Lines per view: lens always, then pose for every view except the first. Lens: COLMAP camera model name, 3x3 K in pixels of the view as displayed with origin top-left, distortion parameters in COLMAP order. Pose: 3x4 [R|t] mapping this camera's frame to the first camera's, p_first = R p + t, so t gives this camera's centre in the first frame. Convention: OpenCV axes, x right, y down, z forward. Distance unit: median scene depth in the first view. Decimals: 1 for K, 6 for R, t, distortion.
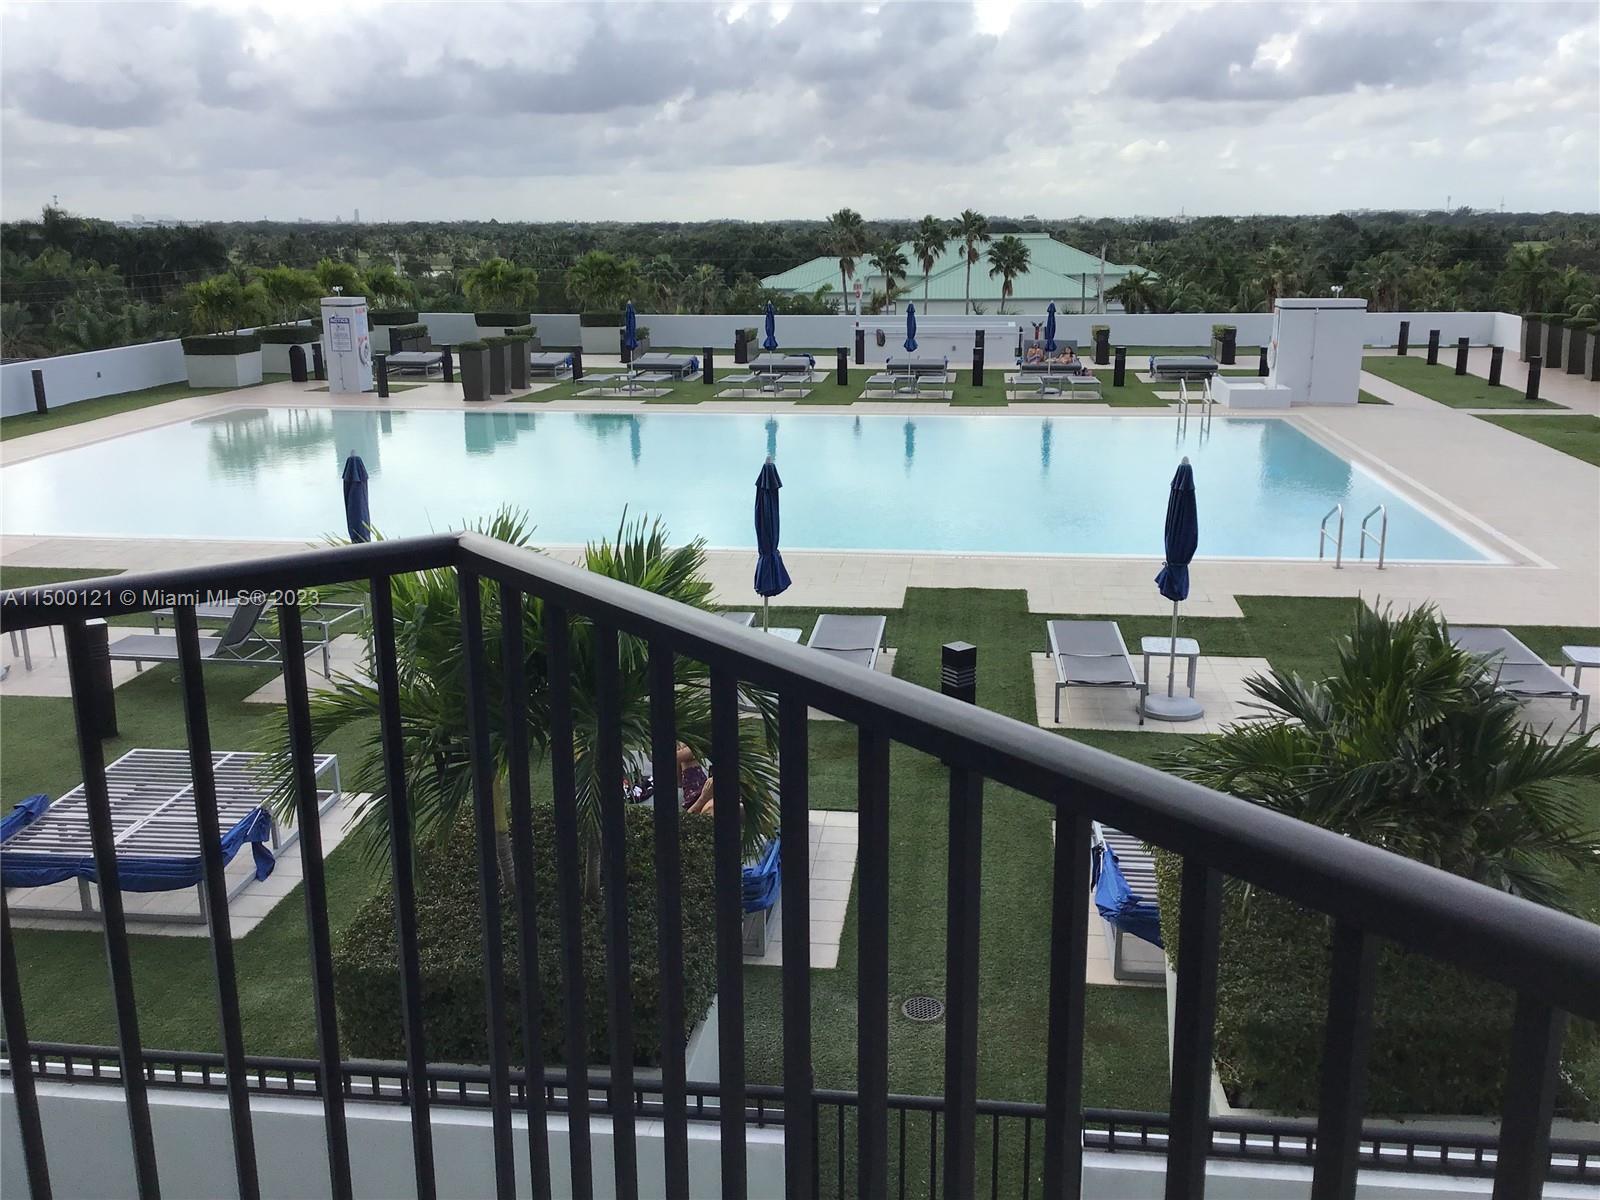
lens RADIAL K [[1485.8, 0, 819.4], [0, 1485.8, 610.0], [0, 0, 1]] dist [0.113413, -0.250192]
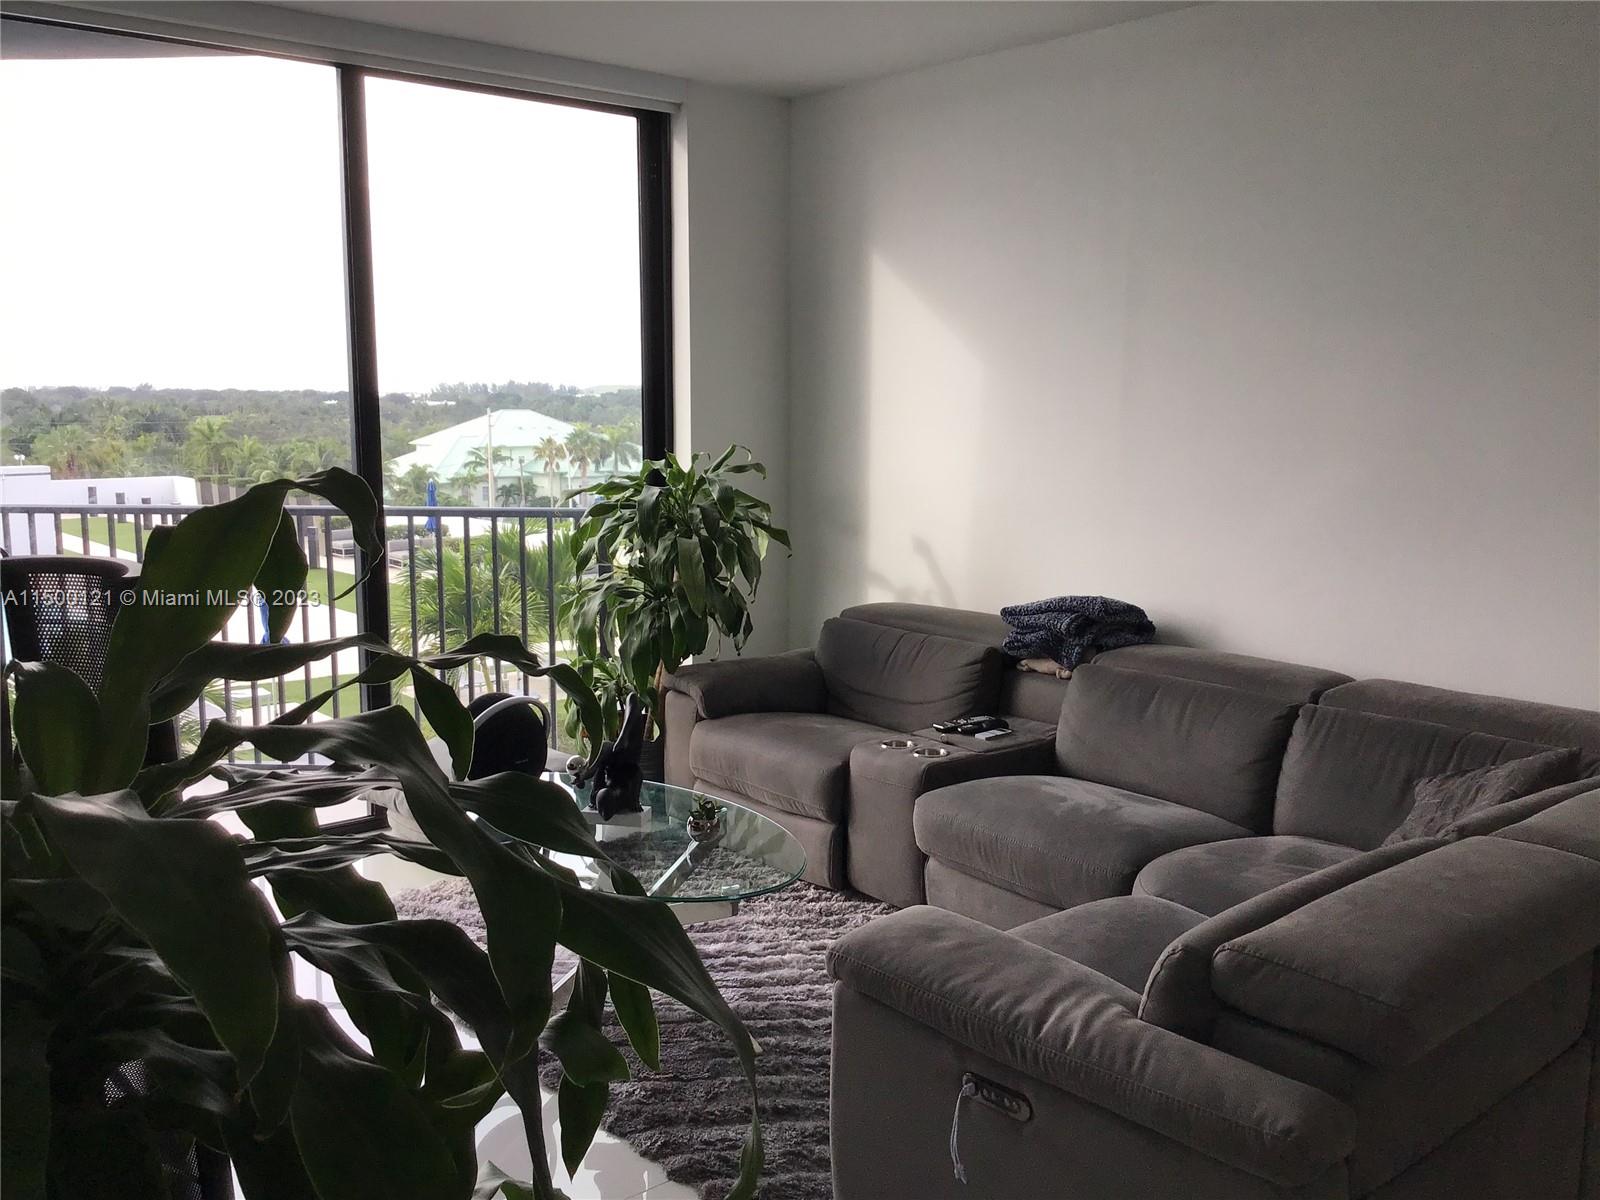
lens RADIAL K [[1491.8, 0, 802.0], [0, 1491.8, 610.3], [0, 0, 1]] dist [0.111592, -0.238188]
pose [[0.698186, -0.089684, 0.710277, -0.041987], [0.168599, 0.984816, -0.041380, 0.031891], [-0.695781, 0.148643, 0.702705, -0.128863]]
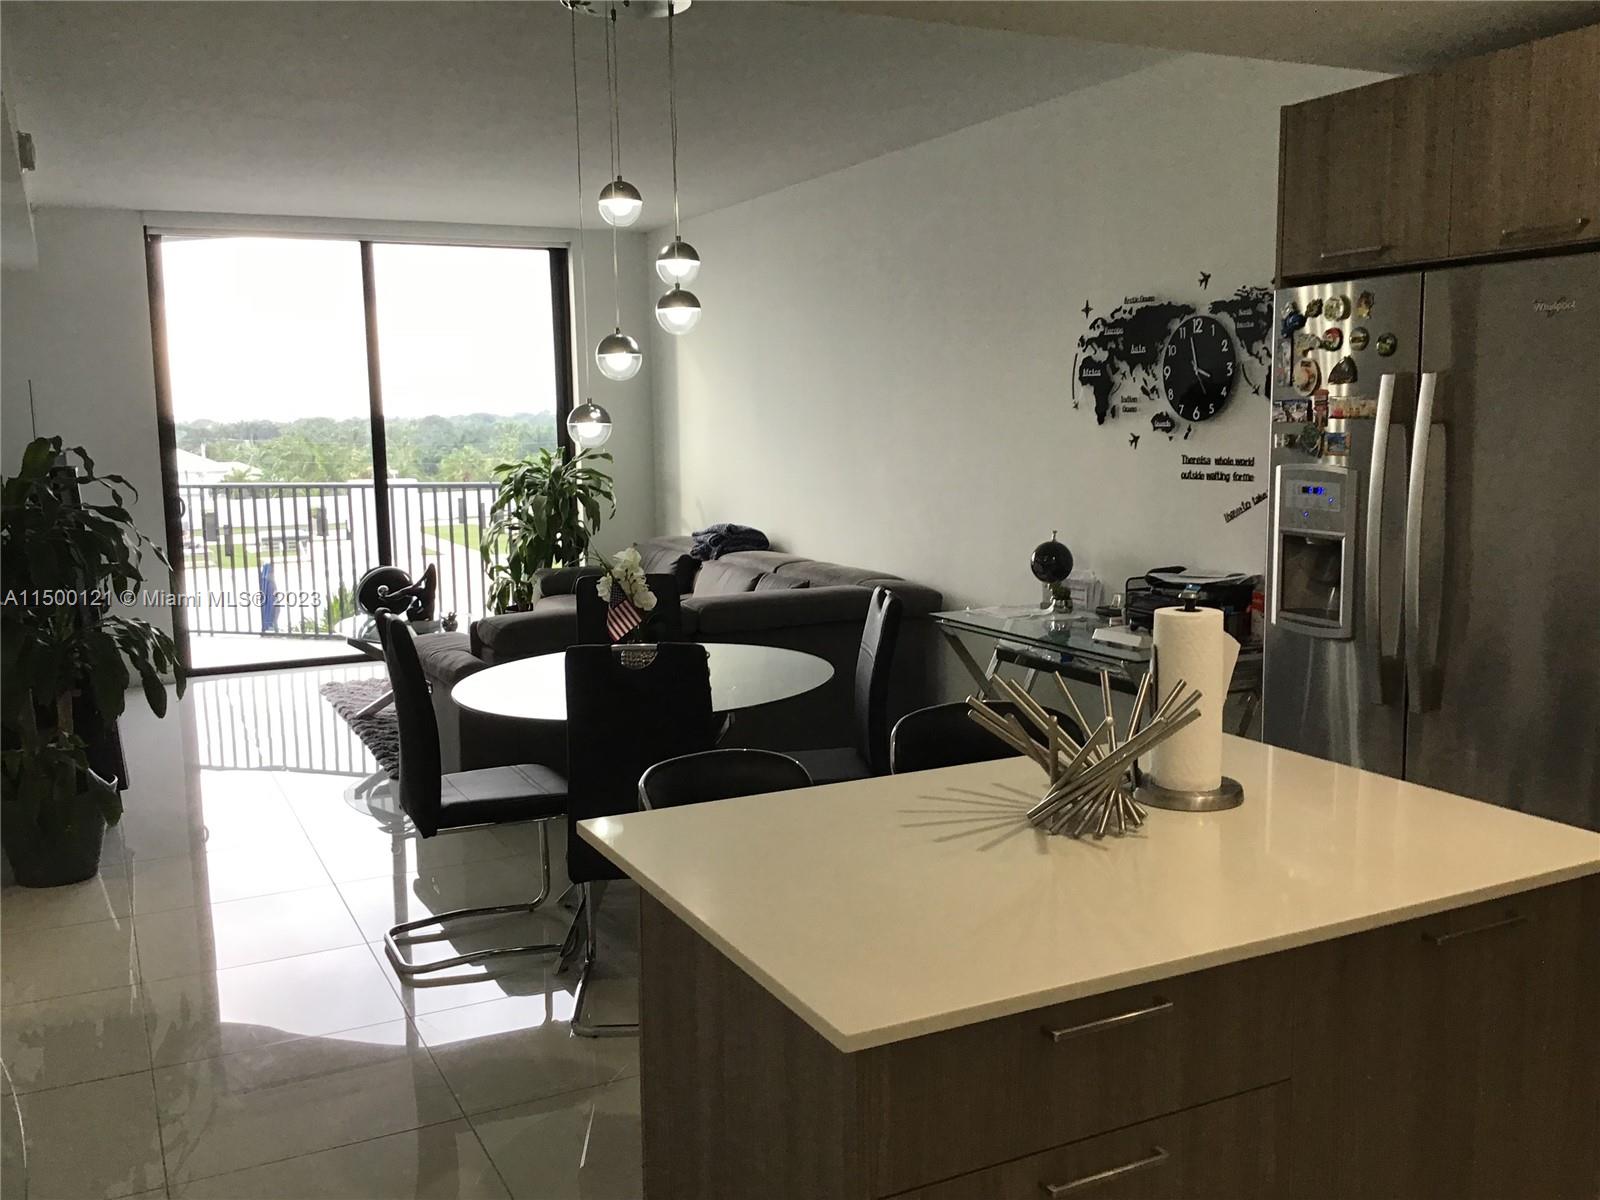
lens RADIAL K [[1480.4, 0, 800.0], [0, 1480.4, 600.0], [0, 0, 1]] dist [0.140011, -0.277682]
pose [[0.847706, -0.074347, 0.525231, -0.043182], [0.143717, 0.985288, -0.092487, 0.056823], [-0.510628, 0.153886, 0.845919, -0.225244]]
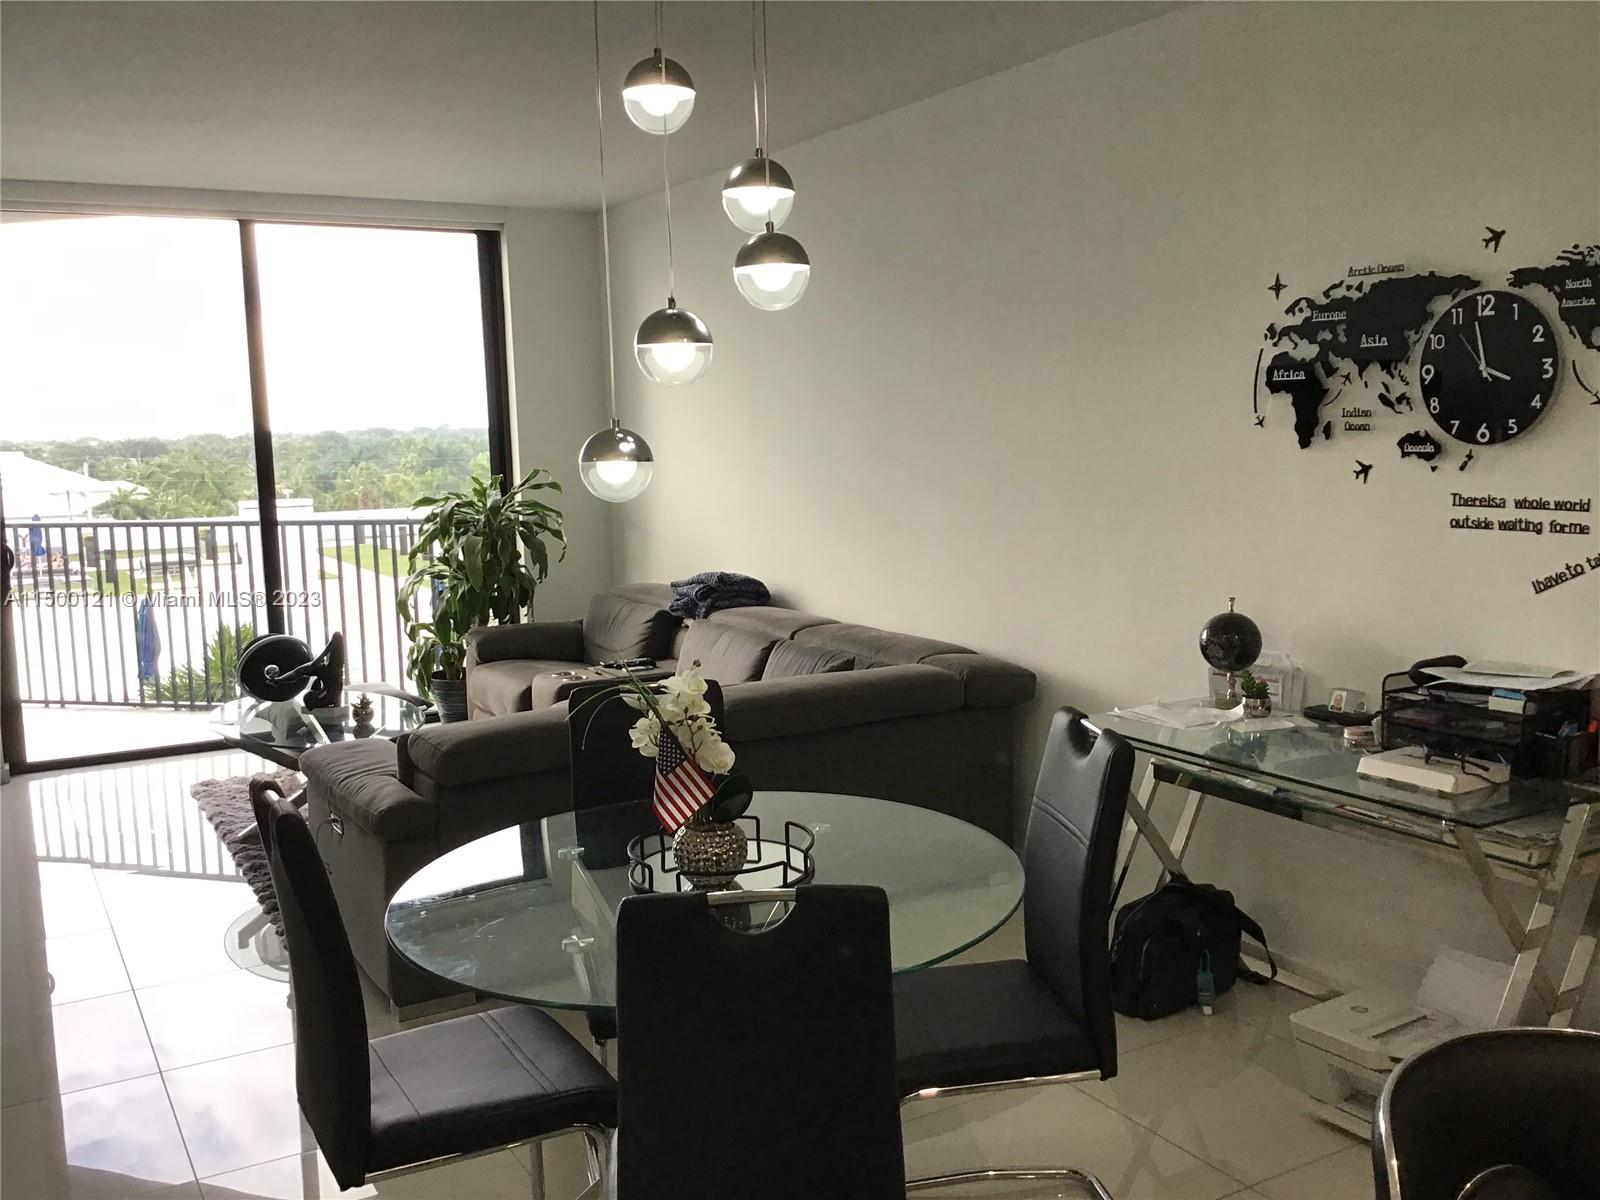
lens RADIAL K [[1475.5, 0, 812.6], [0, 1475.5, 603.2], [0, 0, 1]] dist [0.097211, -0.179210]
pose [[0.806293, -0.084431, 0.585460, -0.031519], [0.165756, 0.982356, -0.086611, 0.046684], [-0.567817, 0.166878, 0.806062, -0.189373]]
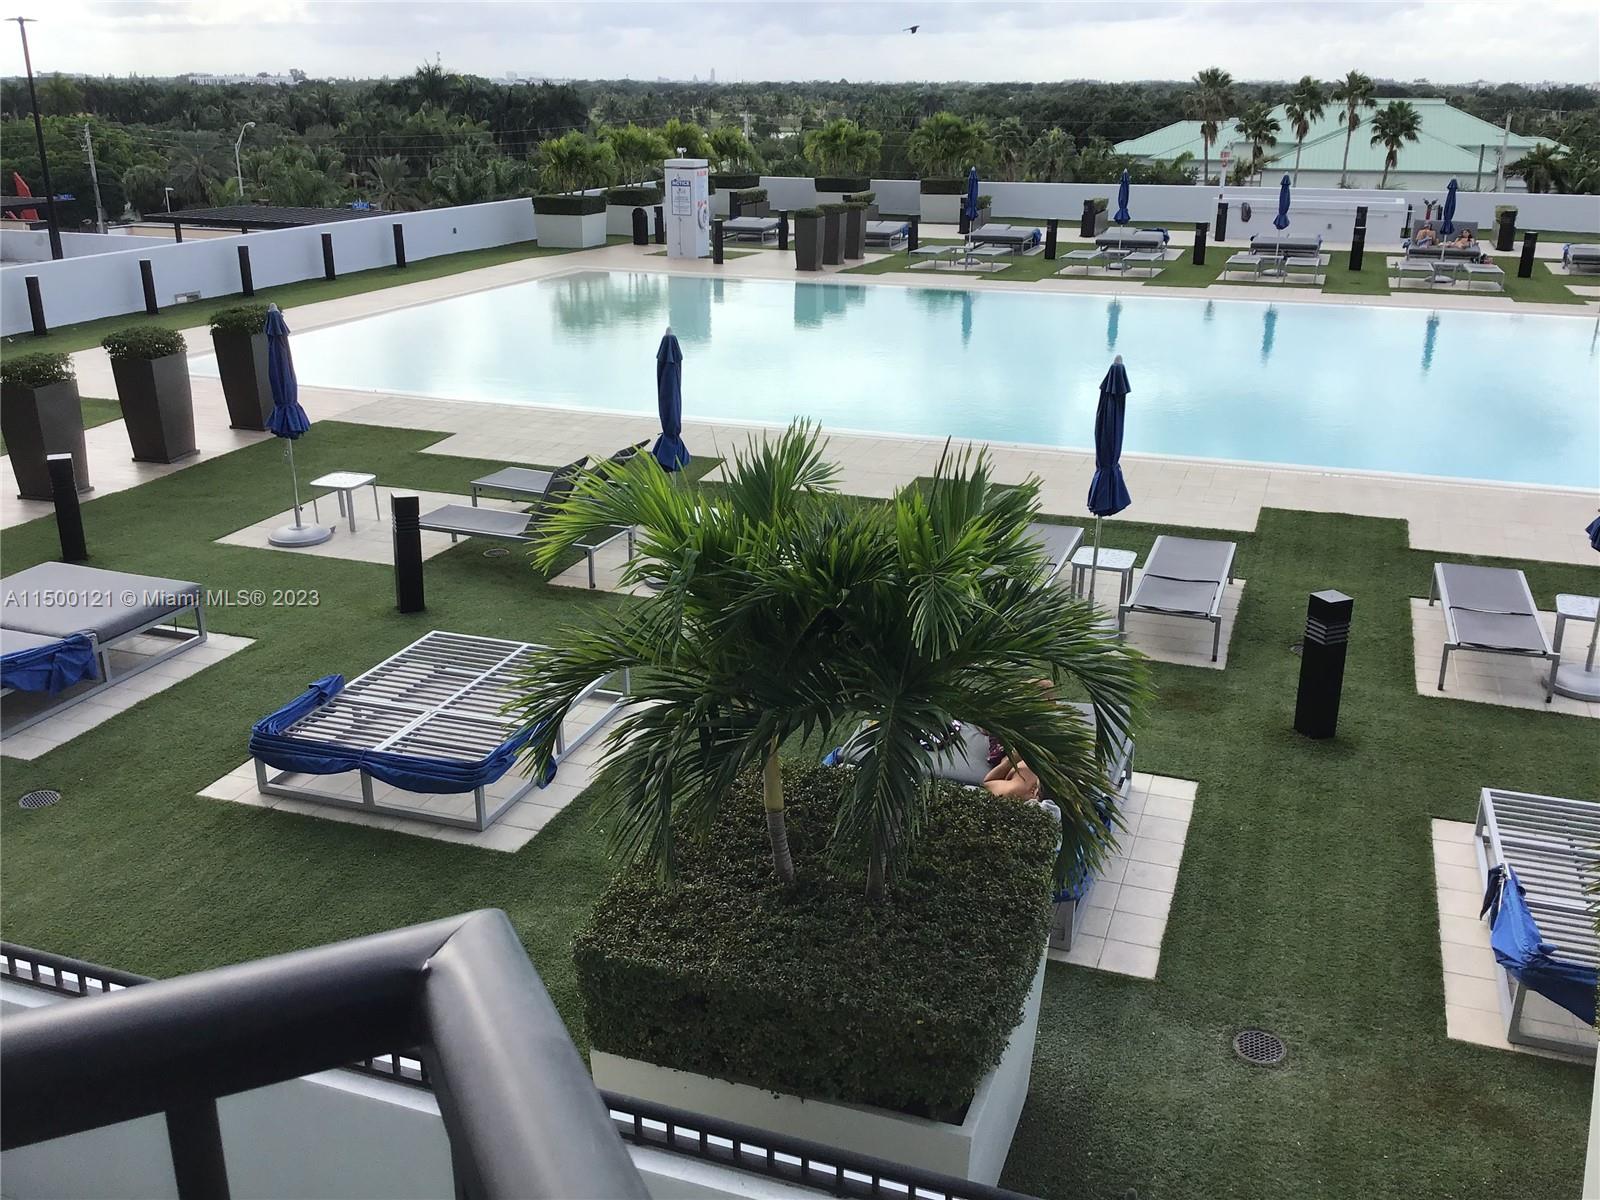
lens RADIAL K [[1491.8, 0, 802.0], [0, 1491.8, 610.3], [0, 0, 1]] dist [0.111592, -0.238188]
pose [[0.972833, 0.085057, -0.215315, -0.003977], [-0.066863, 0.993656, 0.090429, -0.007443], [0.221640, -0.073576, 0.972349, 0.030968]]
